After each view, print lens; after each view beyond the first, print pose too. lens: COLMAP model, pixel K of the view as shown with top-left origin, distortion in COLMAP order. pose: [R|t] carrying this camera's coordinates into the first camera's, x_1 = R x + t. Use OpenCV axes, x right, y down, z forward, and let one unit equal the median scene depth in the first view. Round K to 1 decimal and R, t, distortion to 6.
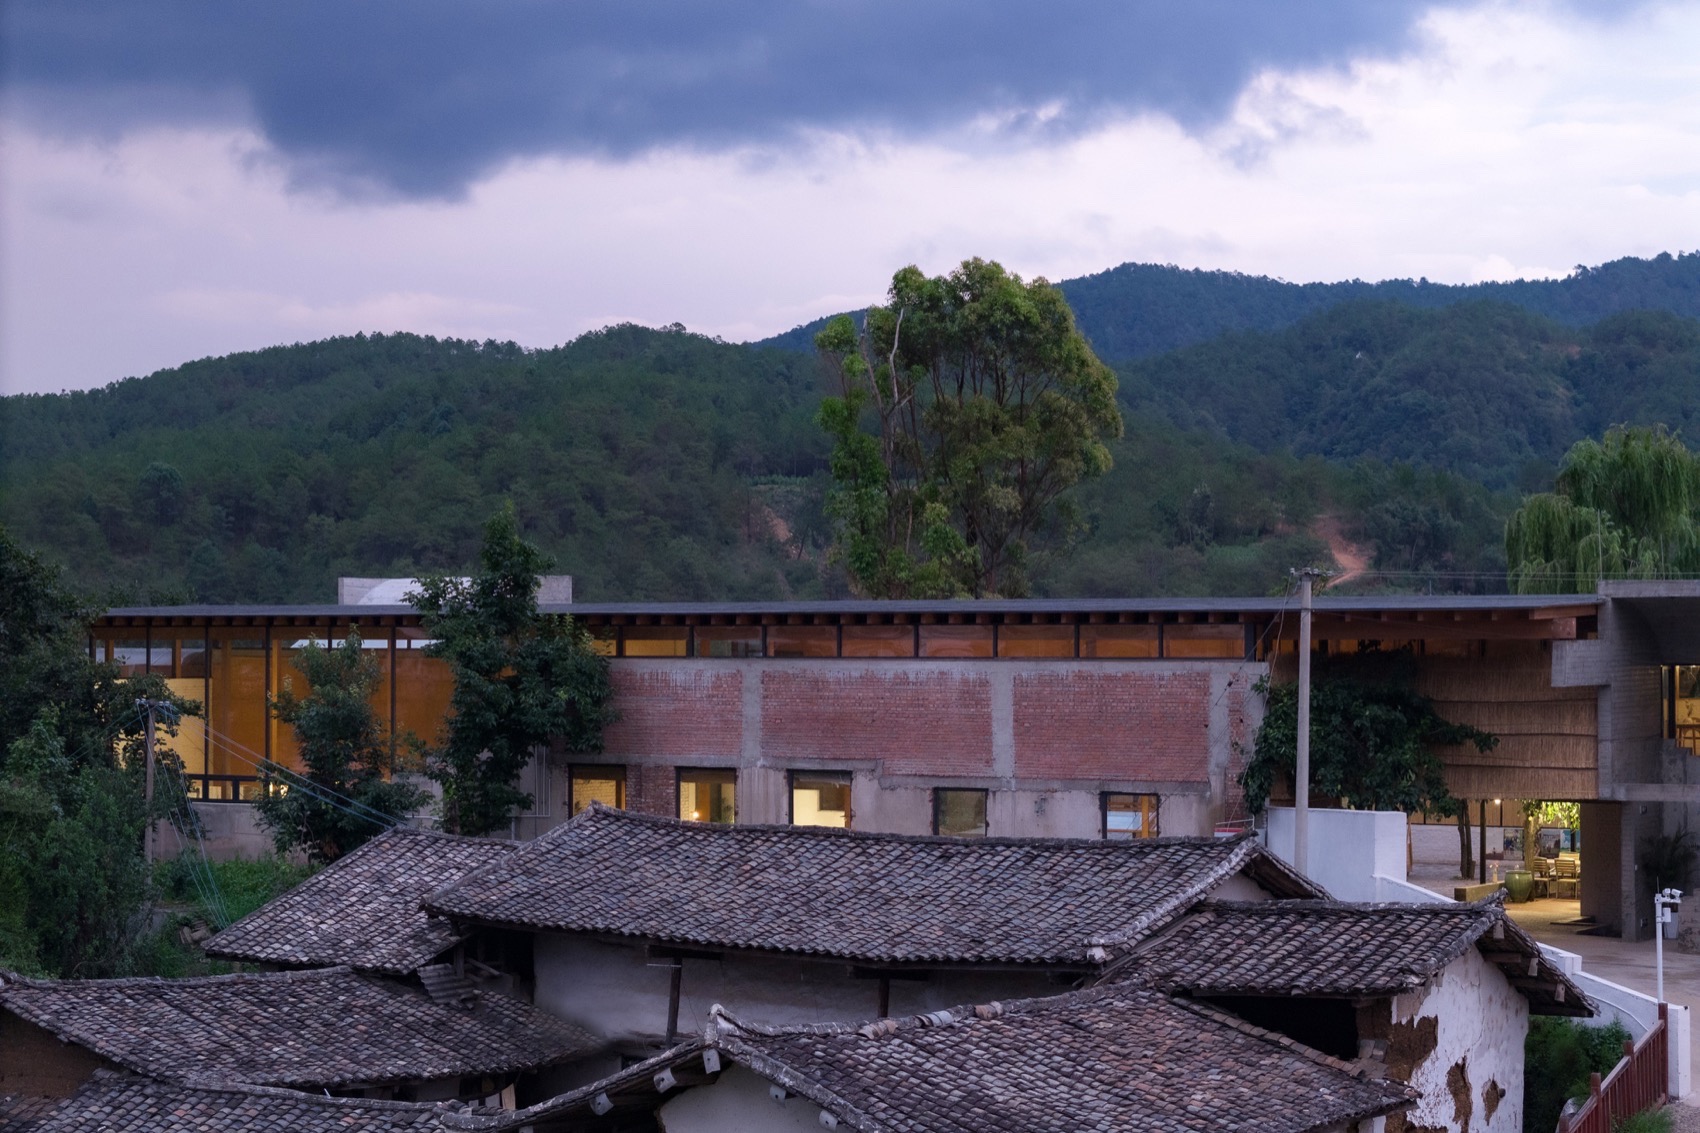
lens RADIAL K [[3414.2, 0, 850.0], [0, 3414.2, 566.5], [0, 0, 1]] dist [-0.176201, 0.642403]
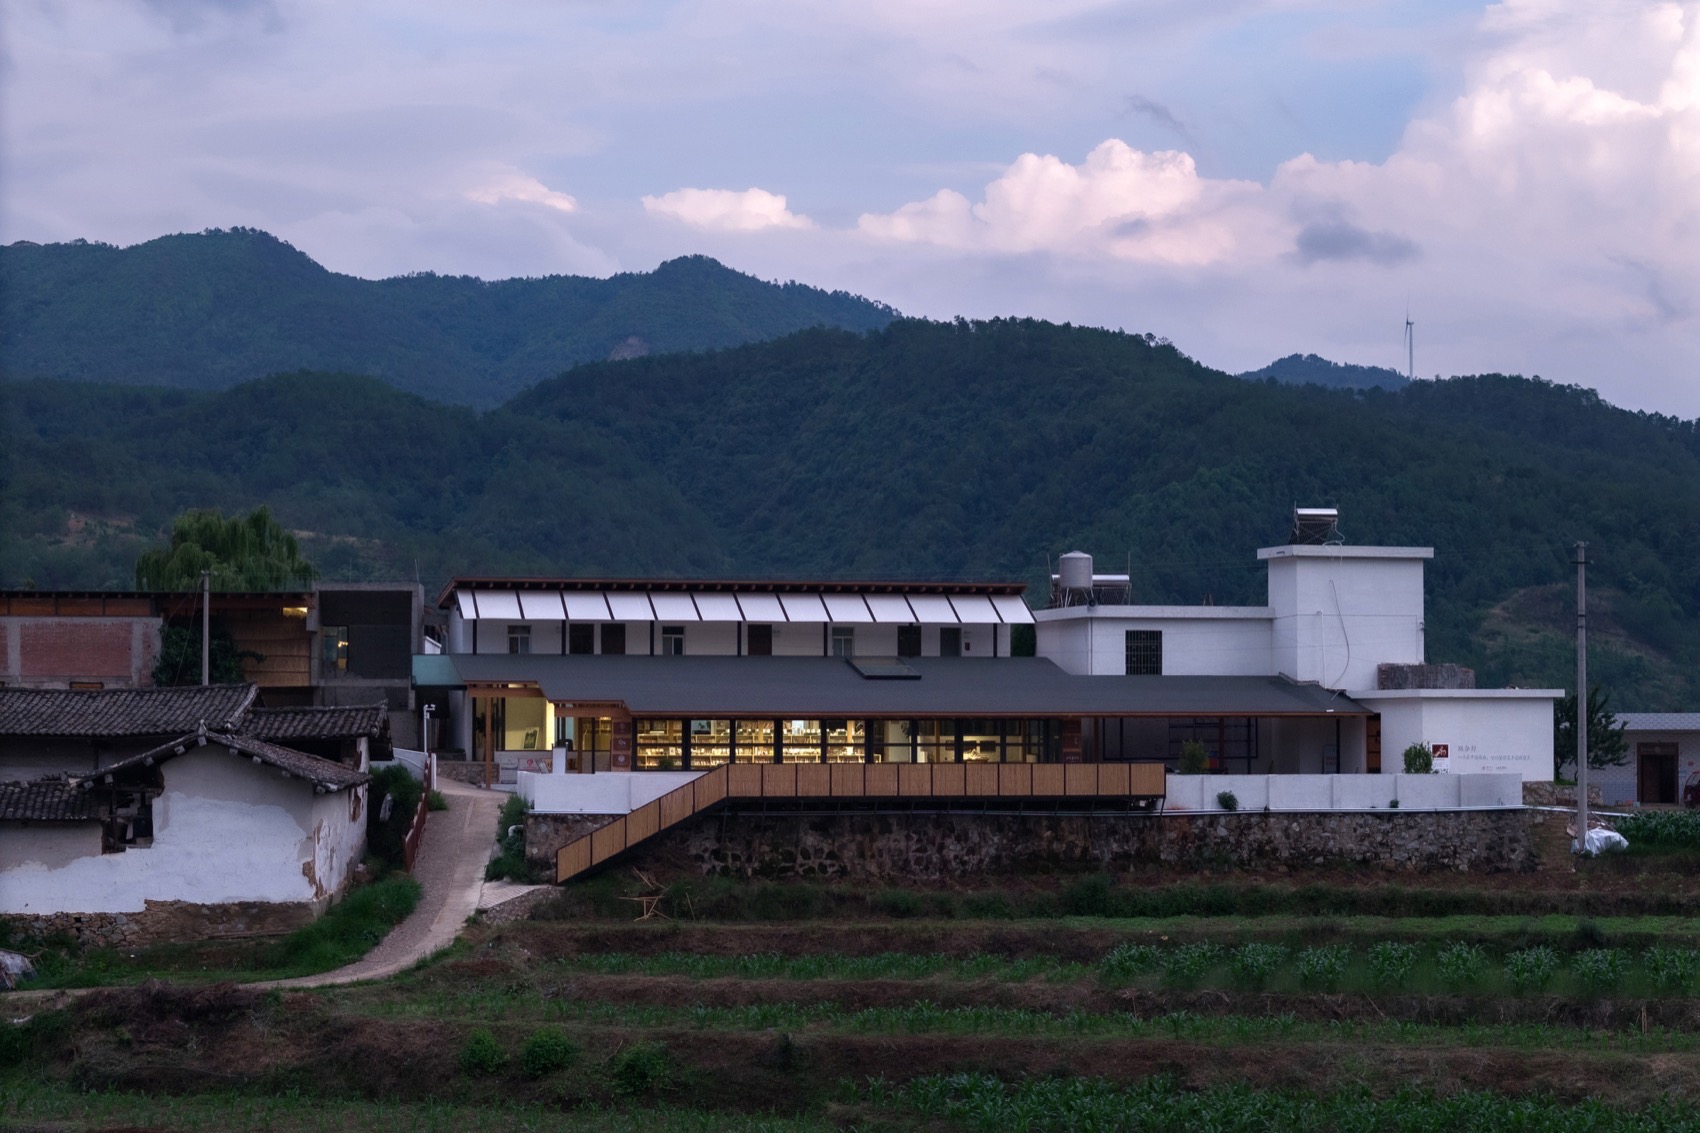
lens RADIAL K [[3414.2, 0, 850.0], [0, 3414.2, 566.5], [0, 0, 1]] dist [-0.176201, 0.642403]
pose [[0.805879, 0.030140, 0.591313, -0.746564], [-0.016103, 0.999450, -0.028997, 0.049556], [-0.591862, 0.013846, 0.805920, -0.881270]]
